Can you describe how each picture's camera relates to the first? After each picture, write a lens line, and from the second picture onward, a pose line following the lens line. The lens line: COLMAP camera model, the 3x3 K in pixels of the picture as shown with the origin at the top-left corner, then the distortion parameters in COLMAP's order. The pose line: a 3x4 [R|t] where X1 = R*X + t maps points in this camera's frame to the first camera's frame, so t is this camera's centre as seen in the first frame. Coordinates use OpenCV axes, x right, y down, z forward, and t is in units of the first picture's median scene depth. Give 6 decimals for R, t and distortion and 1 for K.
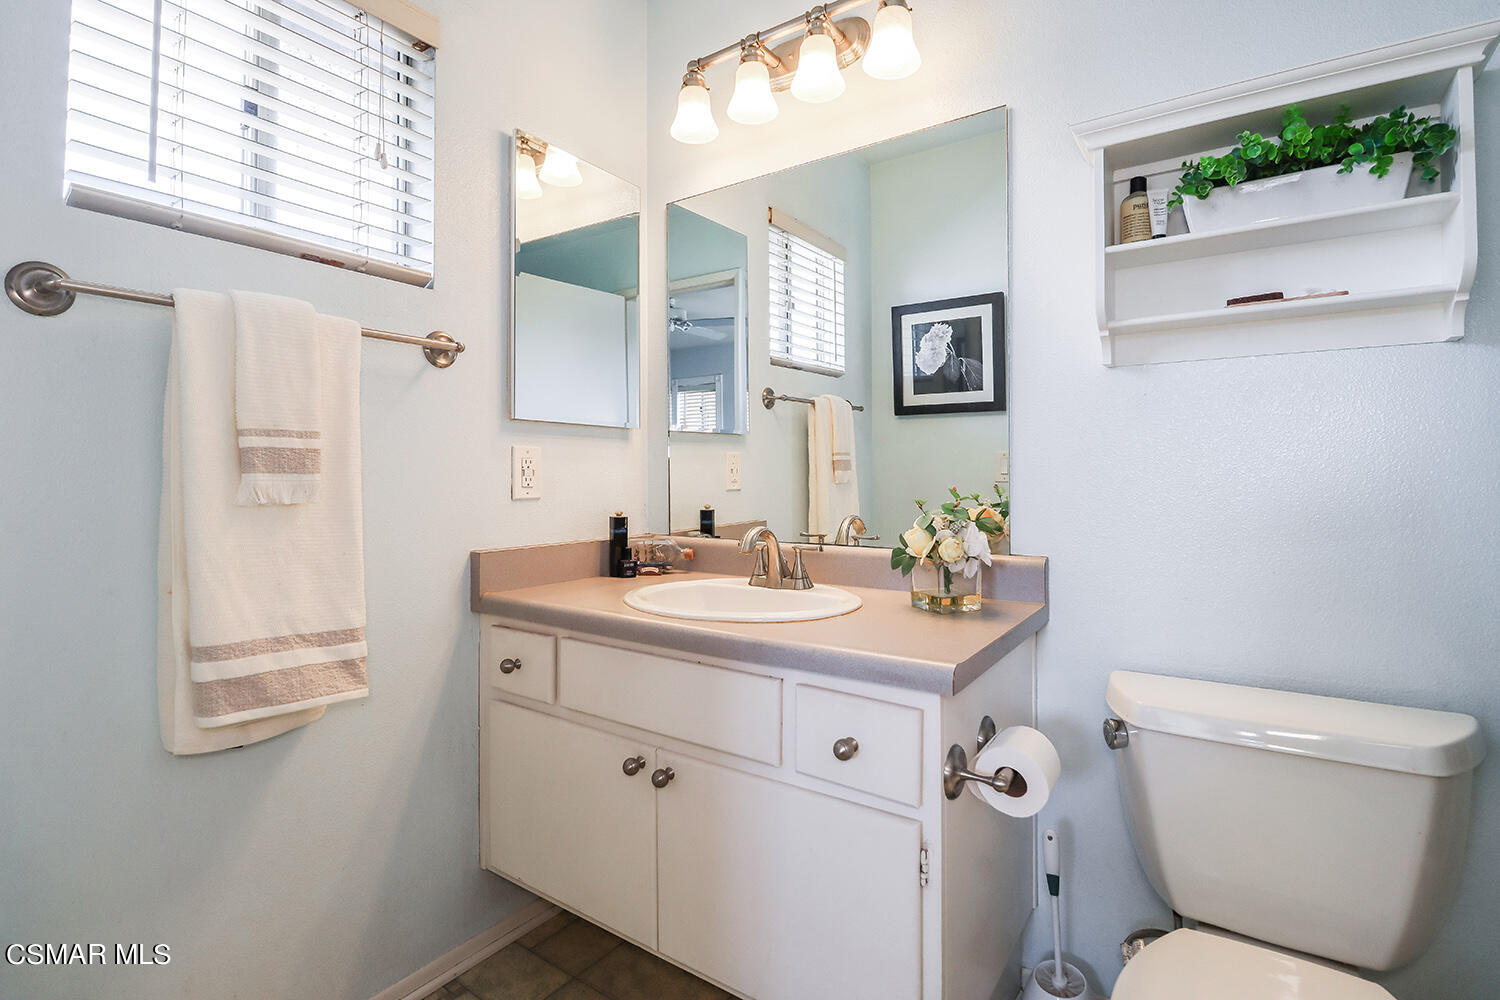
lens RADIAL K [[722.1, 0, 746.6], [0, 722.1, 453.4], [0, 0, 1]] dist [-0.014219, -0.000992]
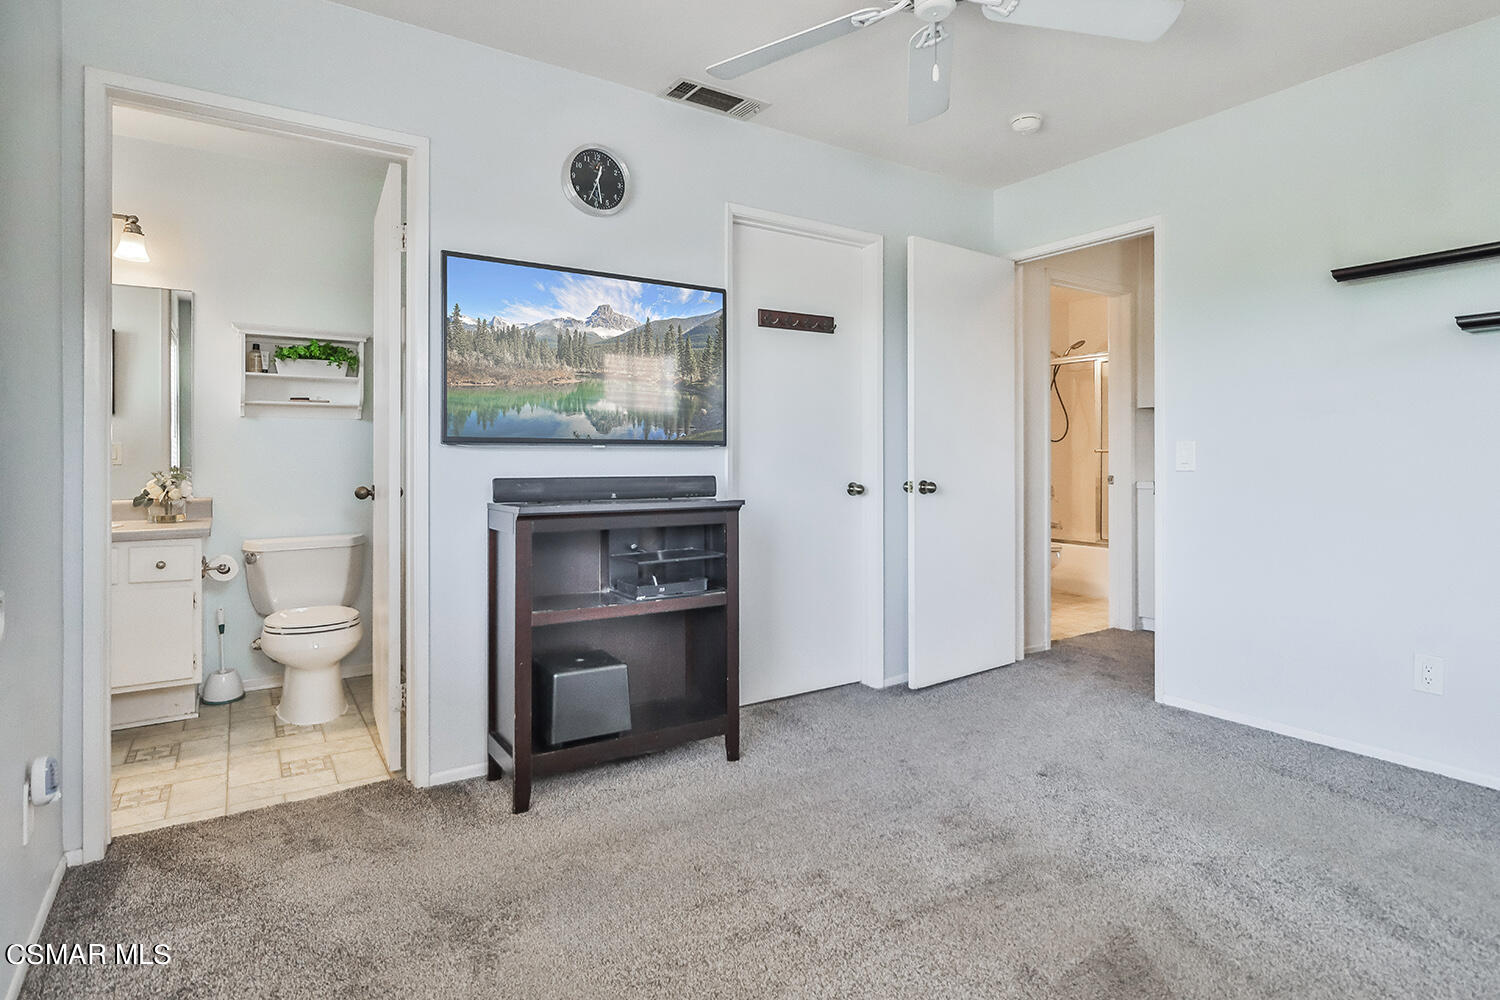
lens RADIAL K [[779.9, 0, 756.3], [0, 779.9, 478.3], [0, 0, 1]] dist [-0.001567, -0.000498]
pose [[0.369899, -0.022042, 0.928810, -1.217540], [-0.029042, 0.998956, 0.035272, -0.054168], [-0.928618, -0.040021, 0.368873, -1.487839]]
